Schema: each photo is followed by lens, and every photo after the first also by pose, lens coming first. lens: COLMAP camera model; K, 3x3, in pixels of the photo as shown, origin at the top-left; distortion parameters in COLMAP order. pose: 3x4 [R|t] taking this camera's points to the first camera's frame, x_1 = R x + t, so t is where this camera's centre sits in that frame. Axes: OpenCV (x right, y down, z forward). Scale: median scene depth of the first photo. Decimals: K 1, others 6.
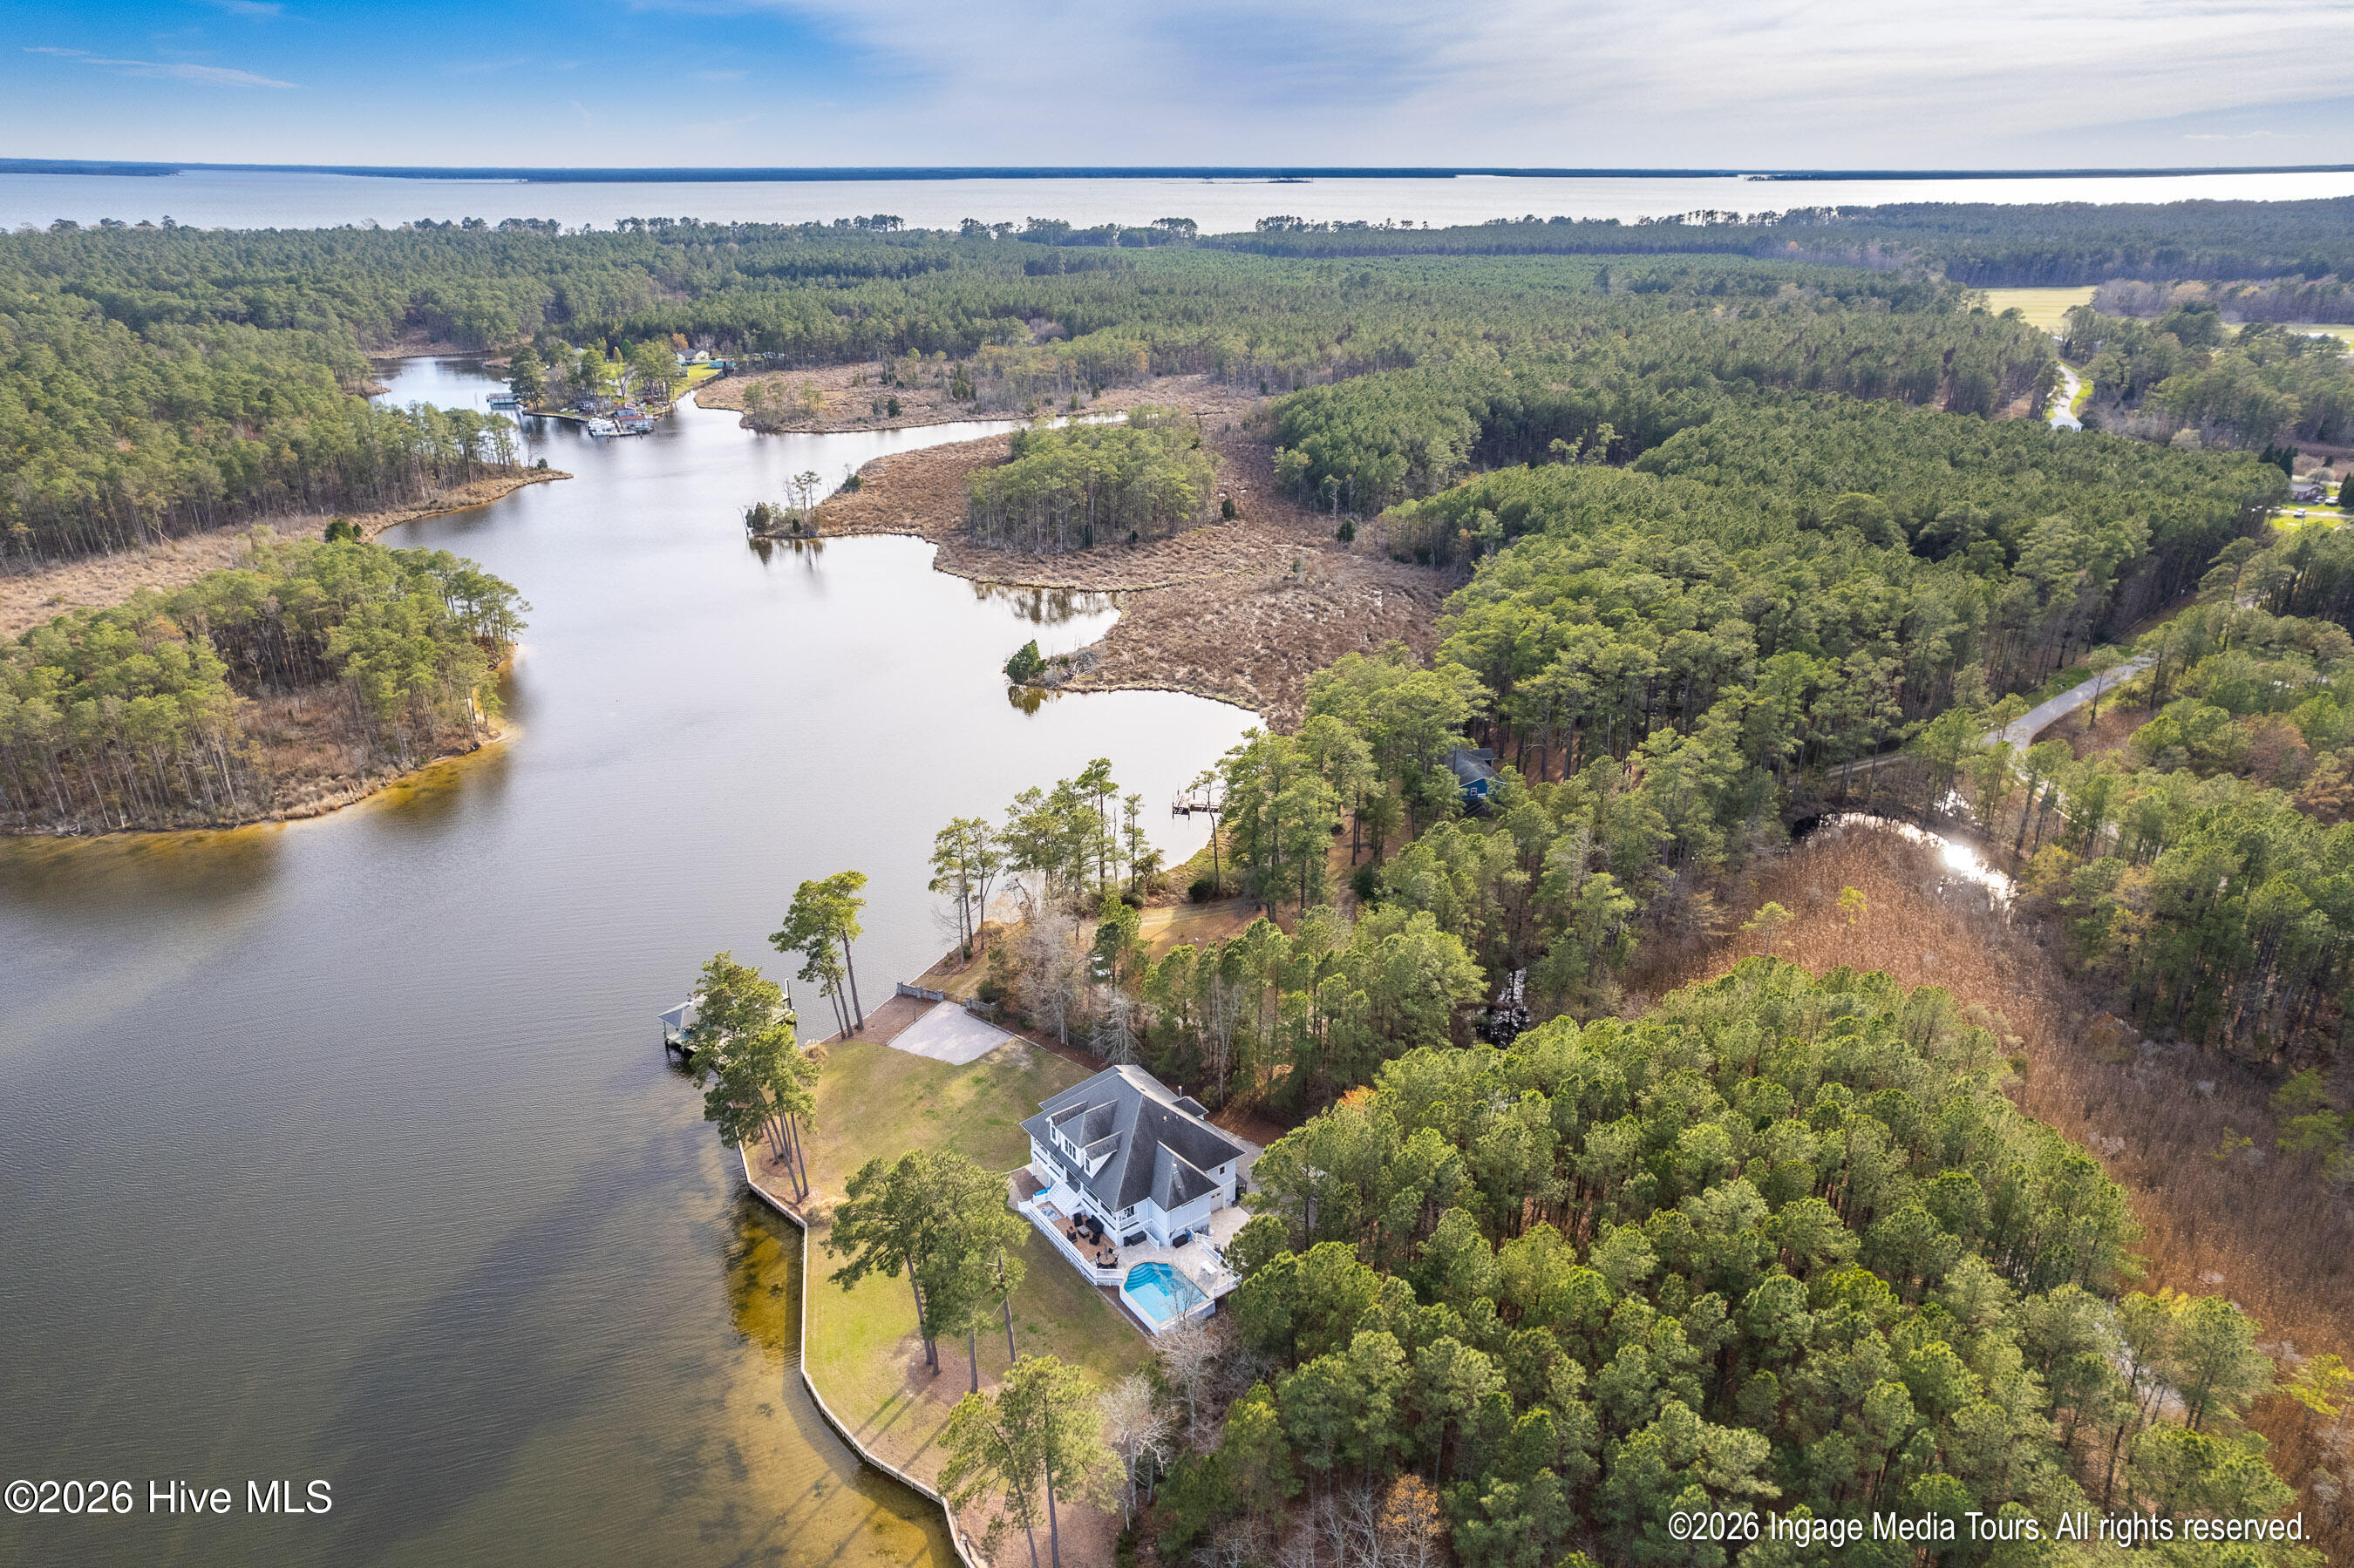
lens RADIAL K [[1495.6, 0, 1184.4], [0, 1495.6, 785.0], [0, 0, 1]] dist [-0.028512, 0.051696]
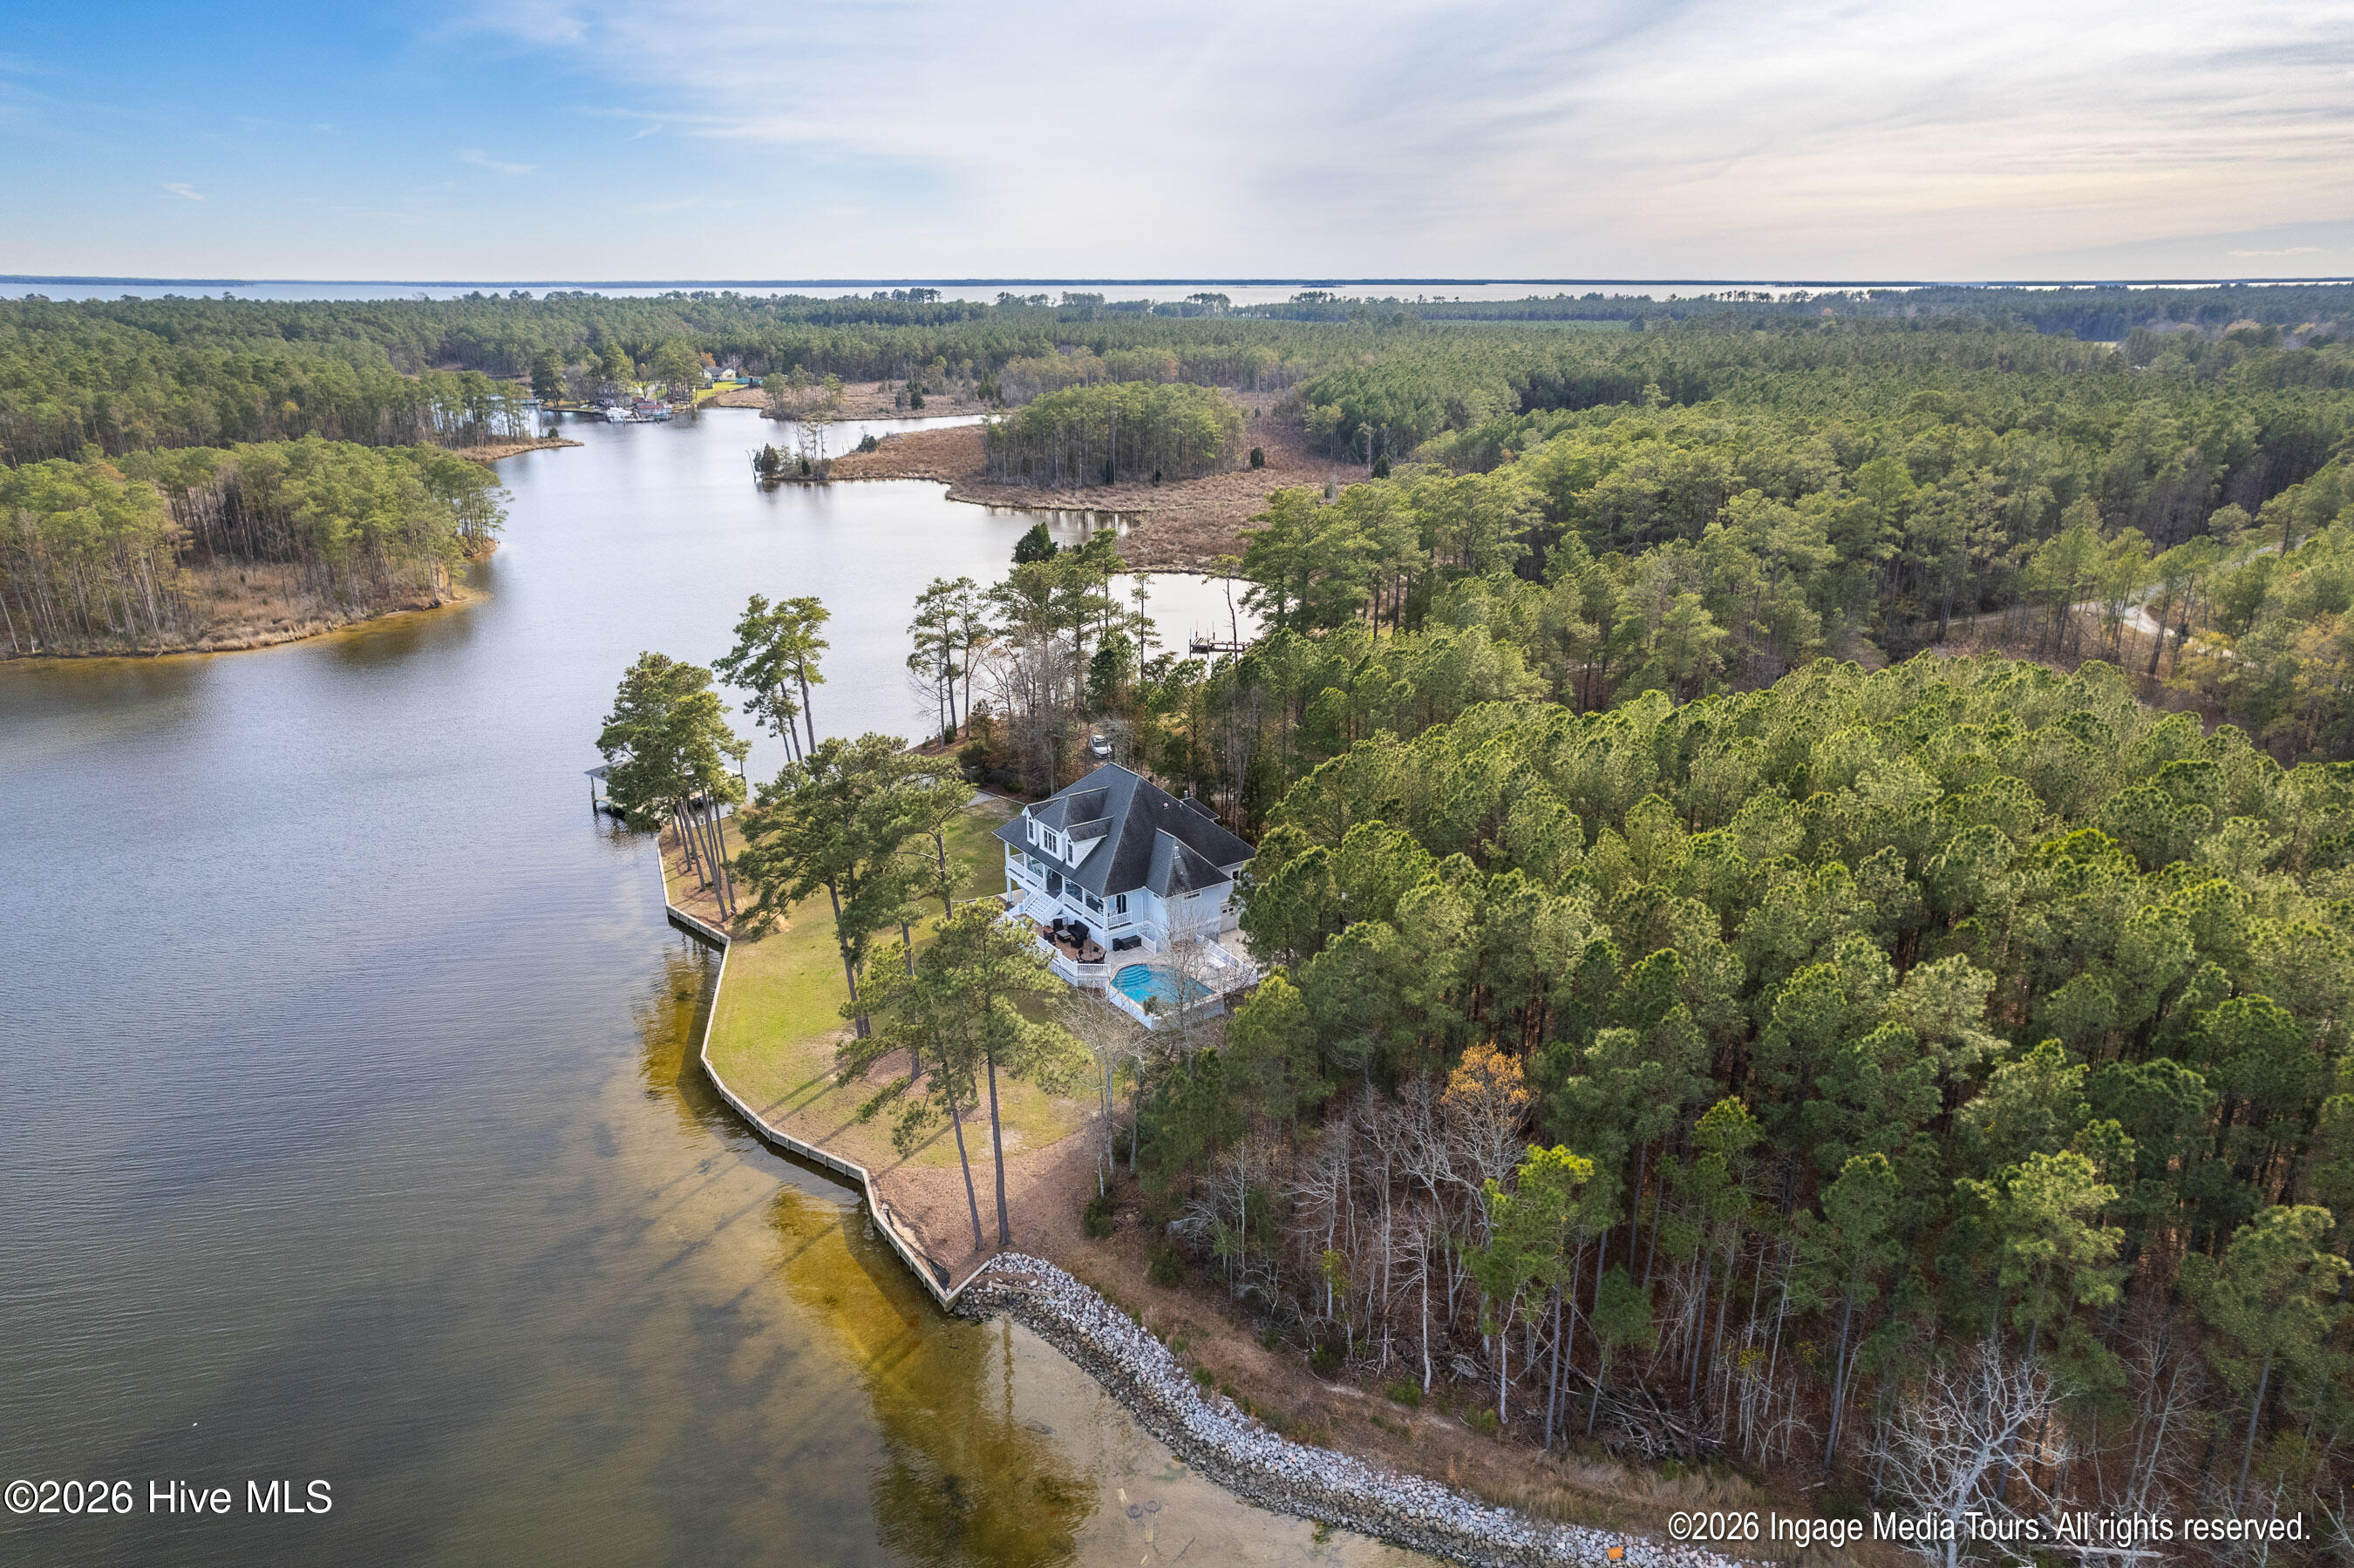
lens RADIAL K [[1495.6, 0, 1184.4], [0, 1495.6, 785.0], [0, 0, 1]] dist [-0.028512, 0.051696]
pose [[0.999743, 0.007099, -0.021511, 0.006914], [-0.008621, 0.997405, -0.071478, 0.129234], [0.020948, 0.071646, 0.997210, 0.086724]]
